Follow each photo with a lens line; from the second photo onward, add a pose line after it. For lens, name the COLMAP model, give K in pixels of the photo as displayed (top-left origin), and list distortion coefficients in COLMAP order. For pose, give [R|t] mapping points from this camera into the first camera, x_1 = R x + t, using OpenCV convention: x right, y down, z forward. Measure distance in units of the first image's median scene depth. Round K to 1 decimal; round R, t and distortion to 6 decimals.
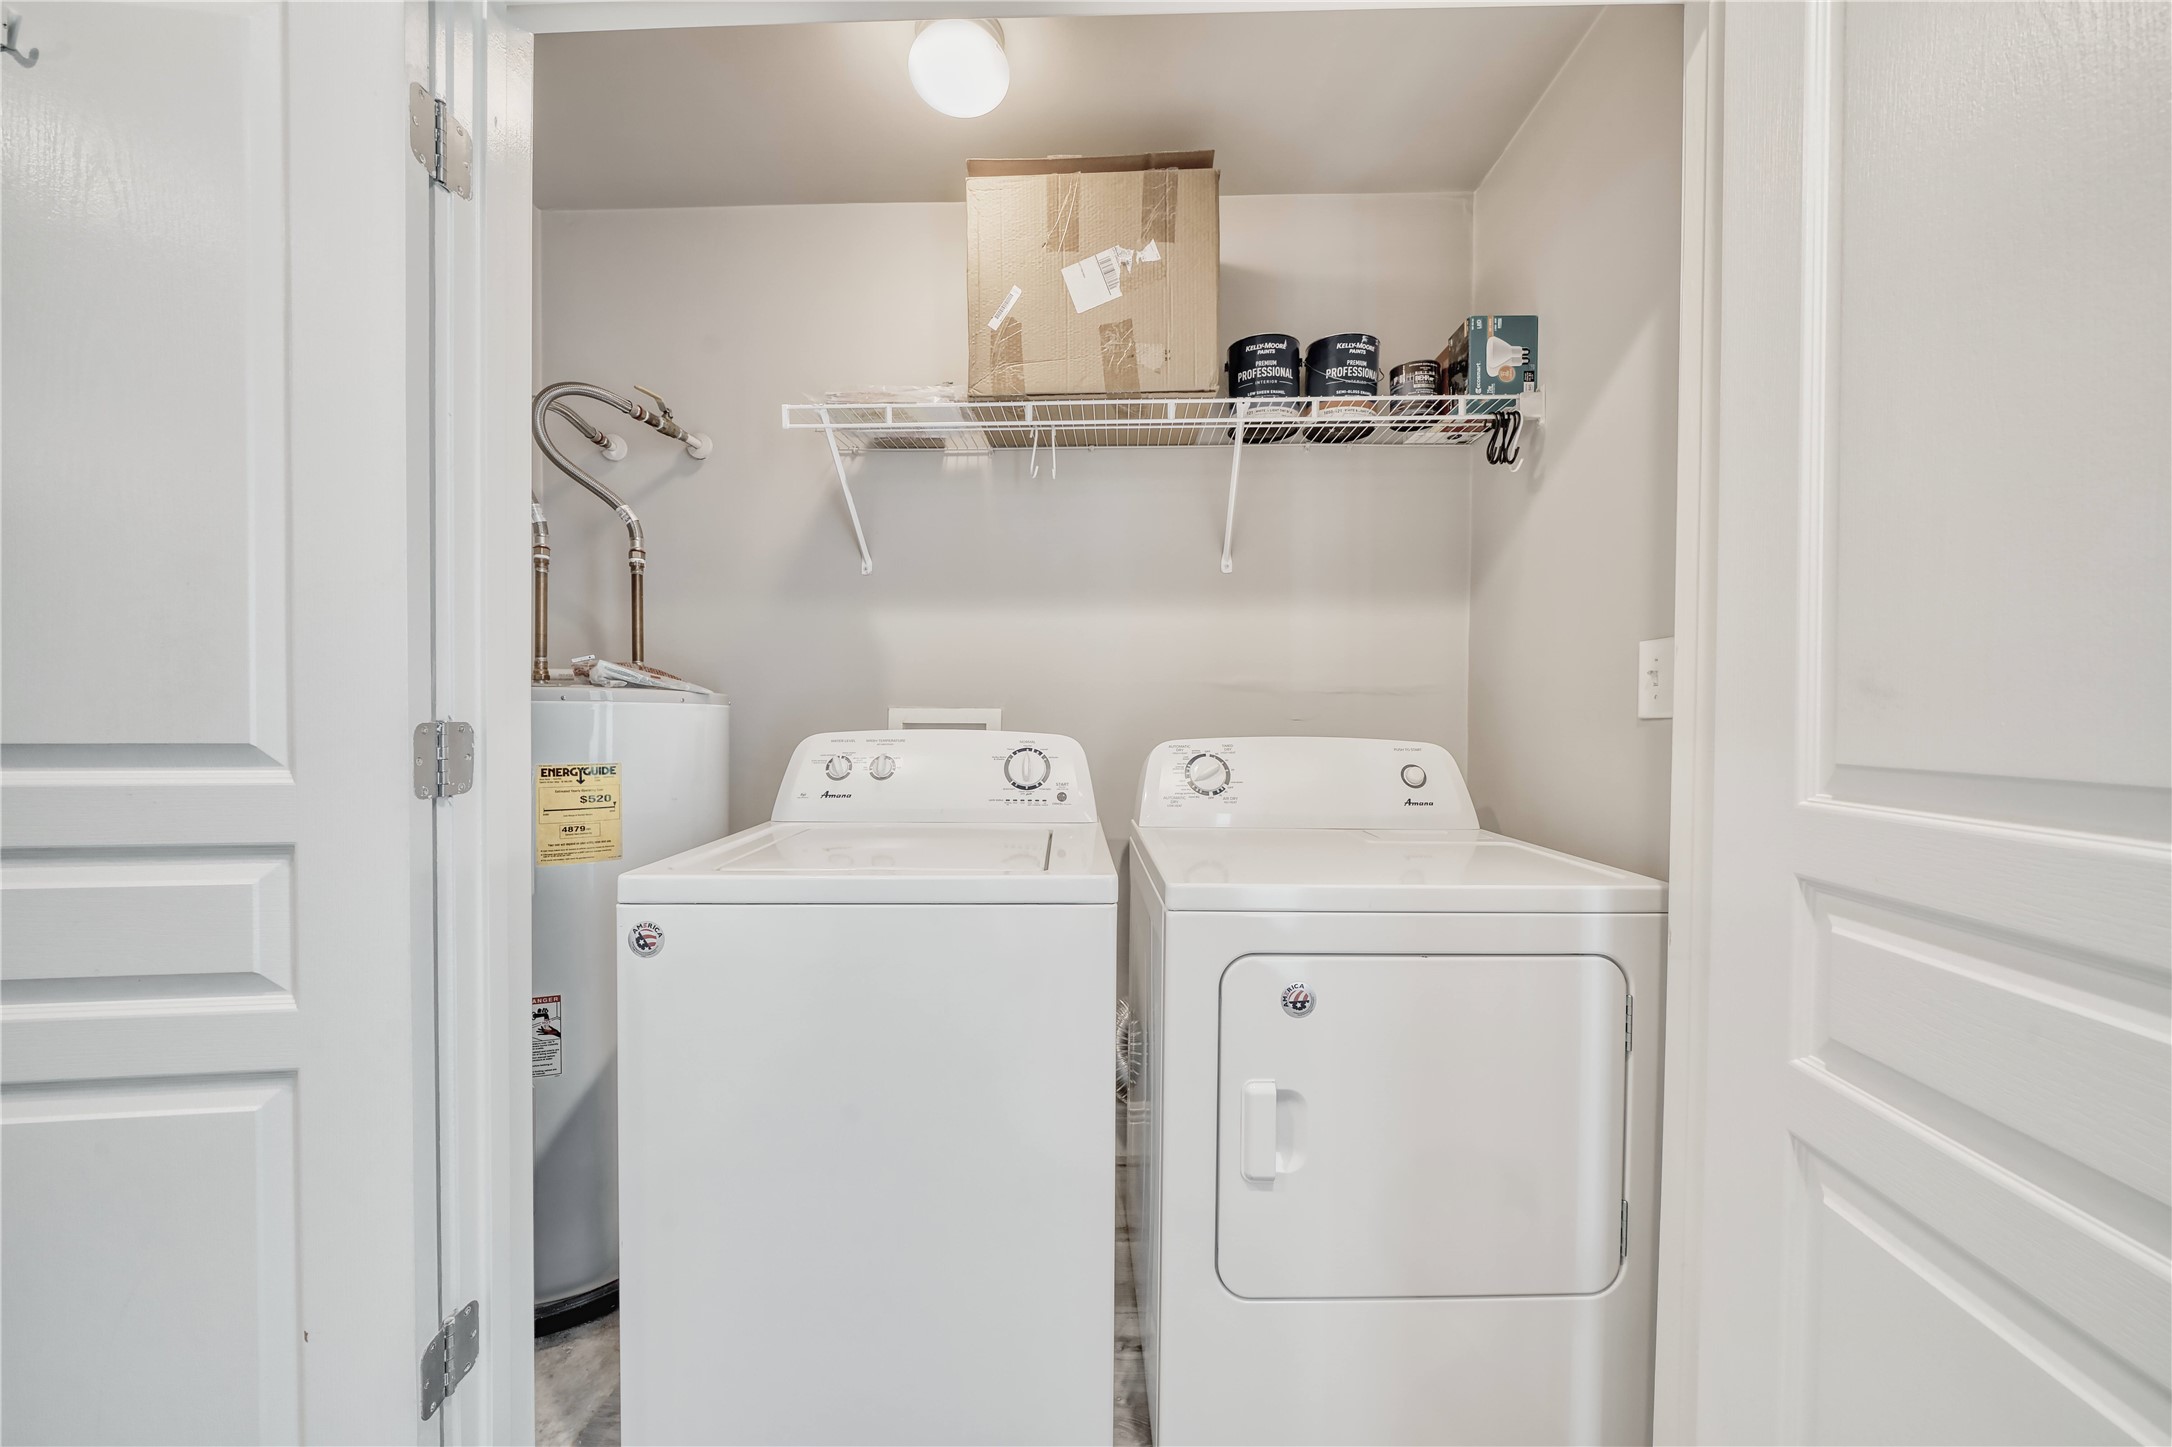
lens RADIAL K [[815.2, 0, 1102.4], [0, 815.2, 724.1], [0, 0, 1]] dist [-0.002376, 0.000020]
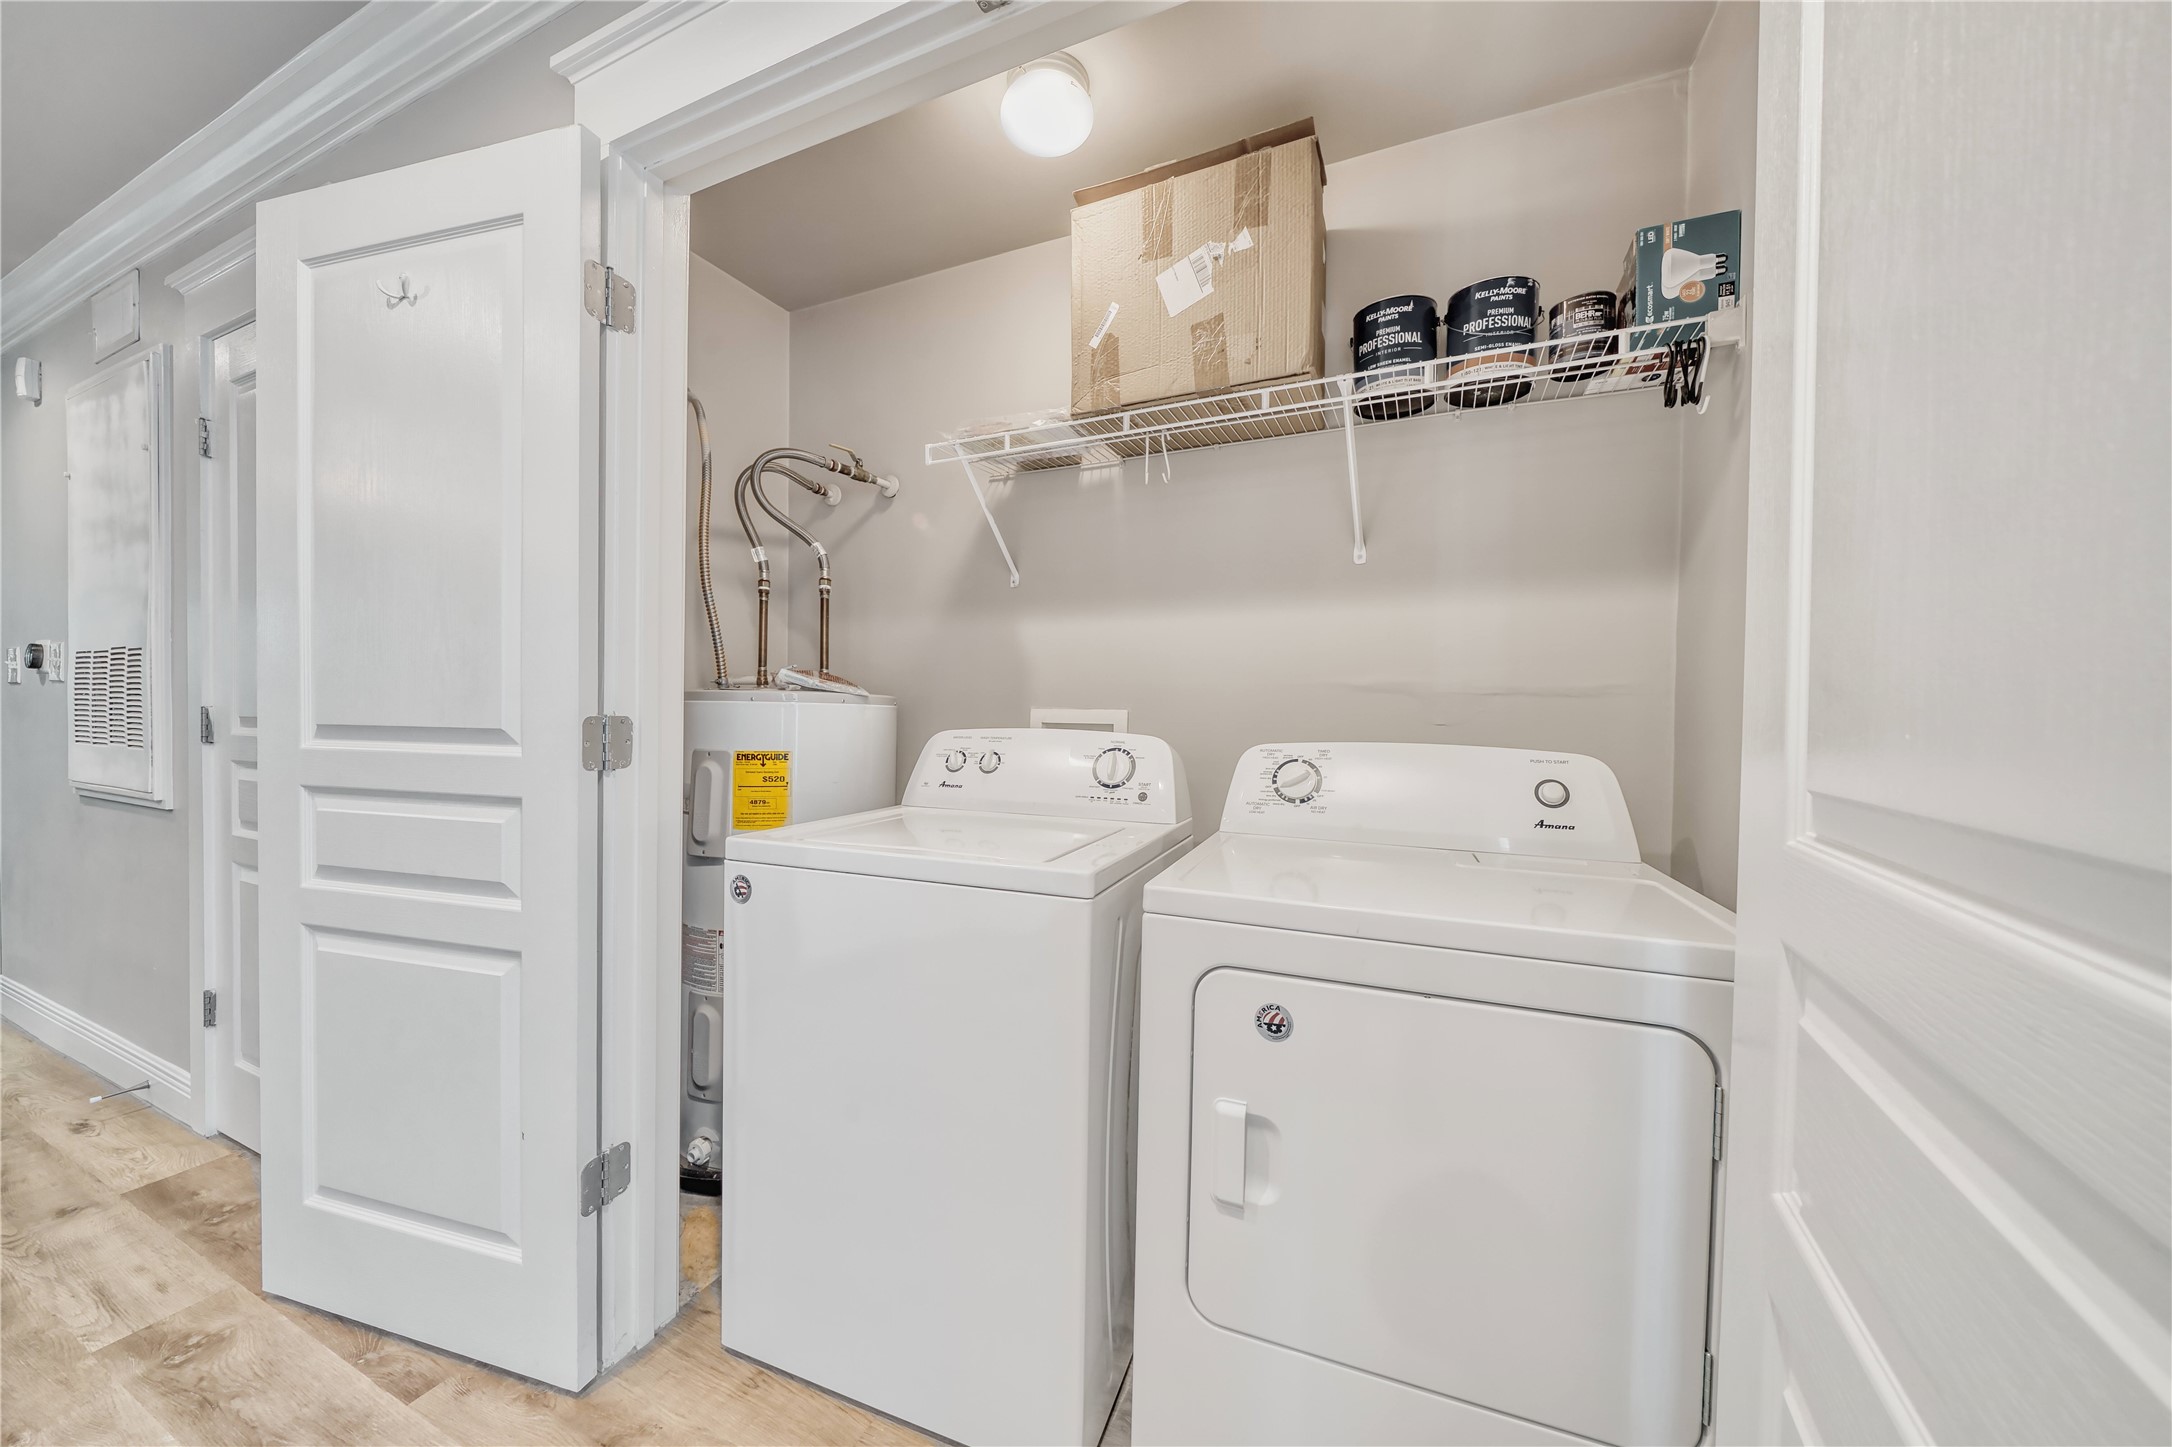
lens RADIAL K [[820.6, 0, 1086.0], [0, 820.6, 723.5], [0, 0, 1]] dist [0.000320, -0.004395]
pose [[0.913064, 0.013145, -0.407605, 0.292517], [-0.014747, 0.999891, -0.000789, -0.000222], [0.407551, 0.006731, 0.913158, 0.035141]]
